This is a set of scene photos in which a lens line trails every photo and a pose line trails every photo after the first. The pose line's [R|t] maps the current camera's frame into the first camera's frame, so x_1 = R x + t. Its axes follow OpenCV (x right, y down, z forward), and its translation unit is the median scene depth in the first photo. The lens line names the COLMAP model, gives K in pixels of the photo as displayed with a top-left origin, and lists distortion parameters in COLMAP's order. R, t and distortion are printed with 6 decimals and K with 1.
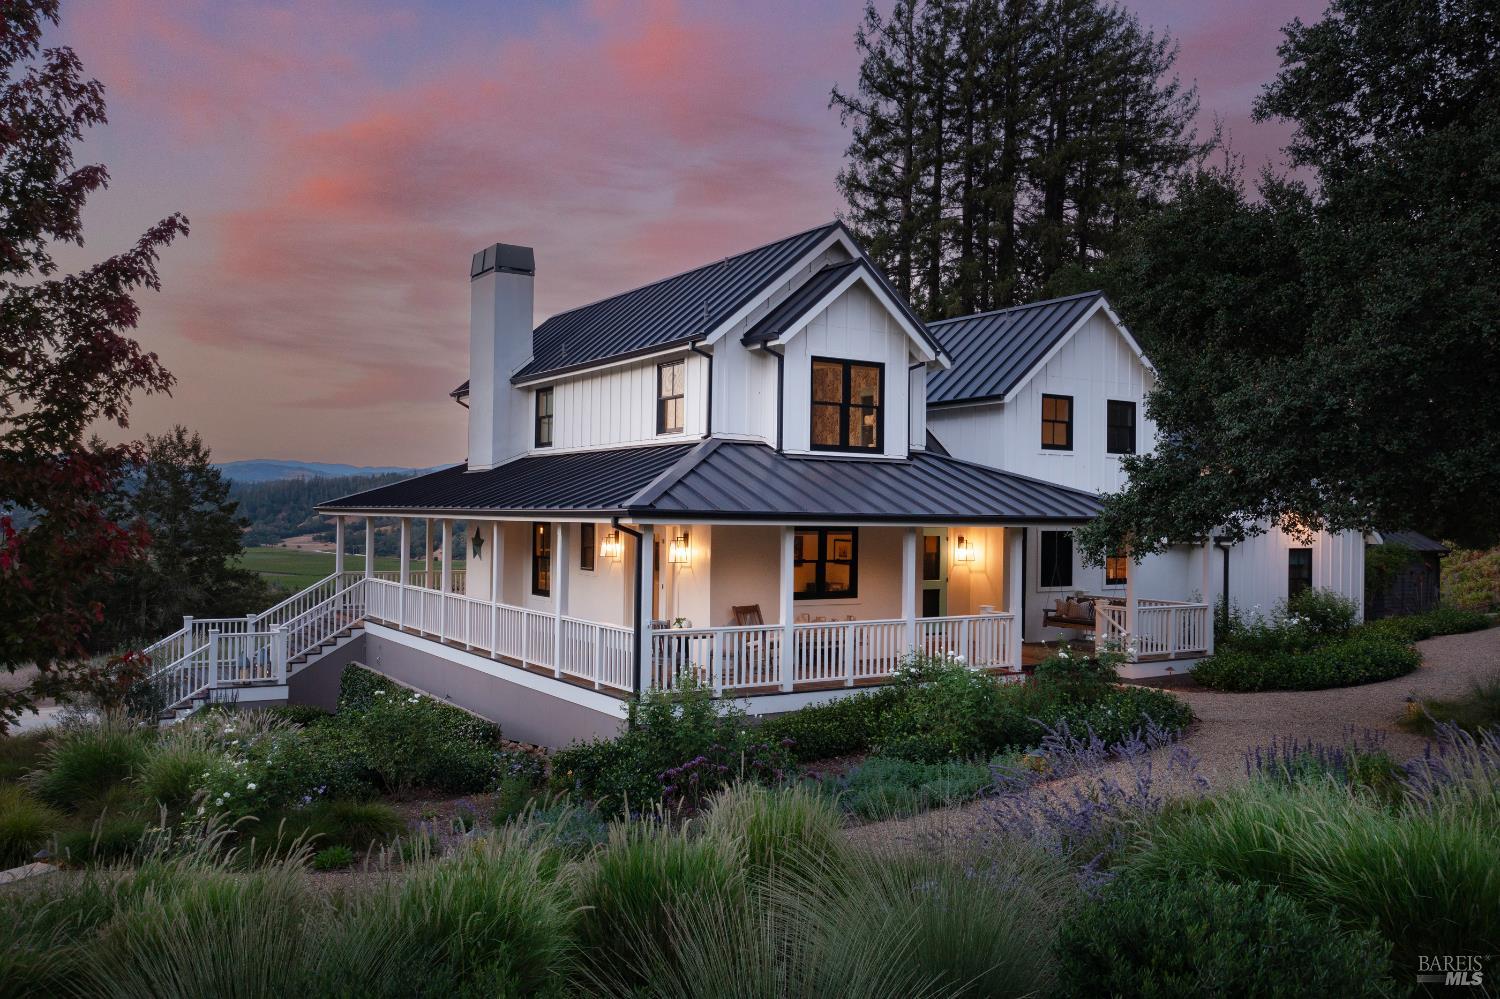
lens RADIAL K [[1217.9, 0, 750.0], [0, 1217.9, 499.5], [0, 0, 1]] dist [-0.007390, 0.010956]
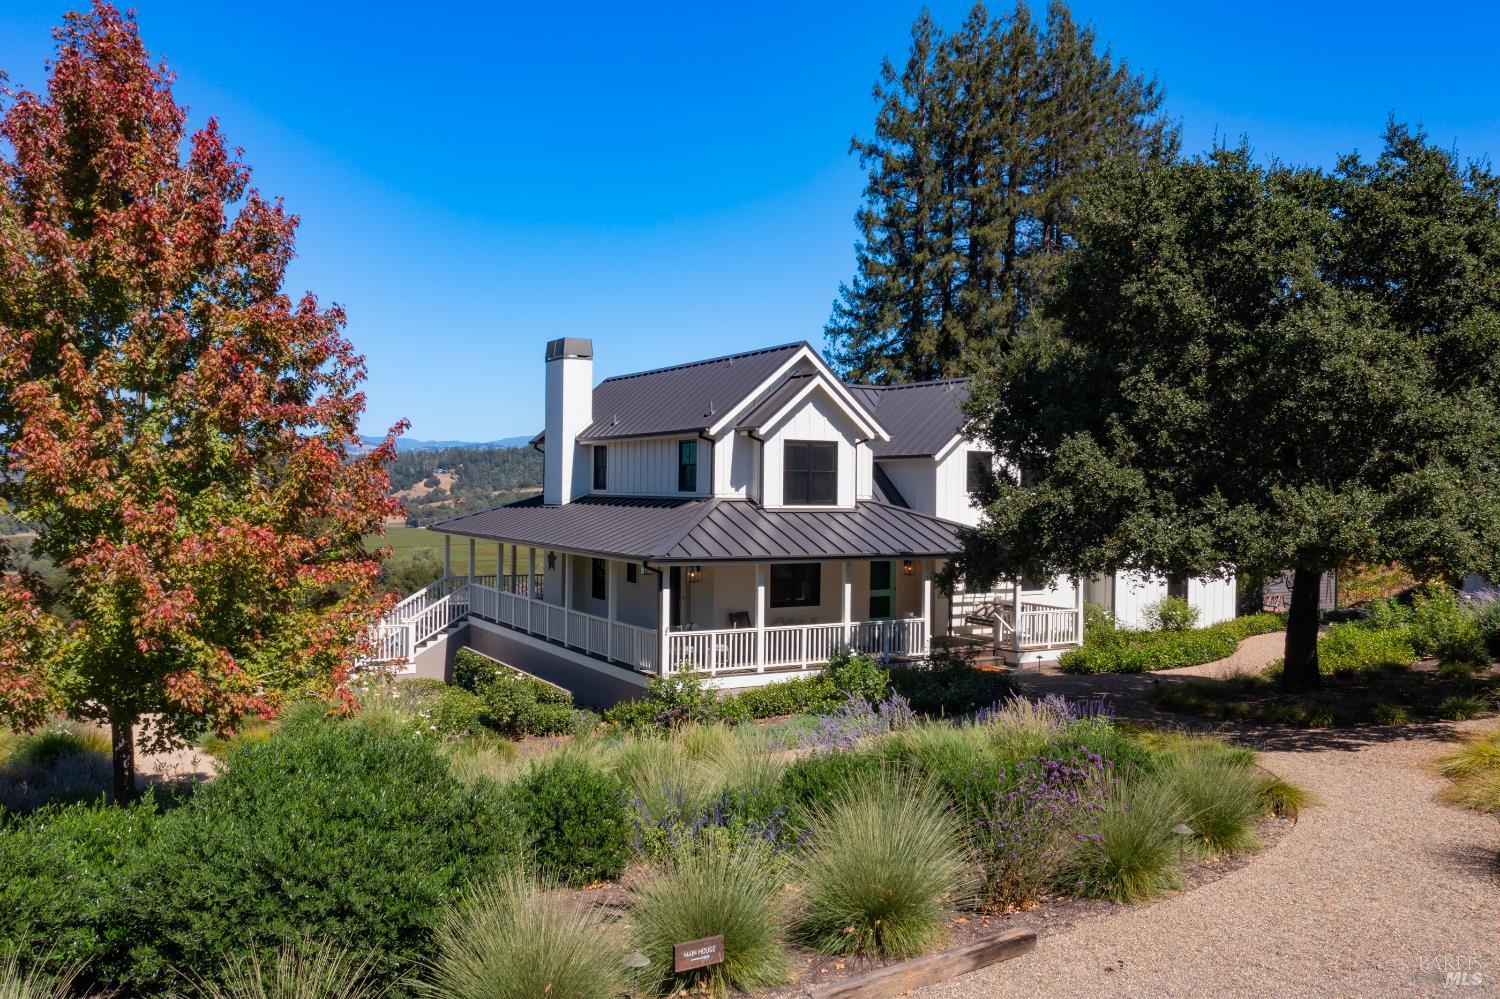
lens RADIAL K [[1217.9, 0, 750.0], [0, 1217.9, 499.5], [0, 0, 1]] dist [-0.007390, 0.010956]
pose [[0.998824, -0.002996, -0.048398, 0.075743], [0.004238, 0.999664, 0.025569, -0.079478], [0.048305, -0.025745, 0.998501, -0.418663]]
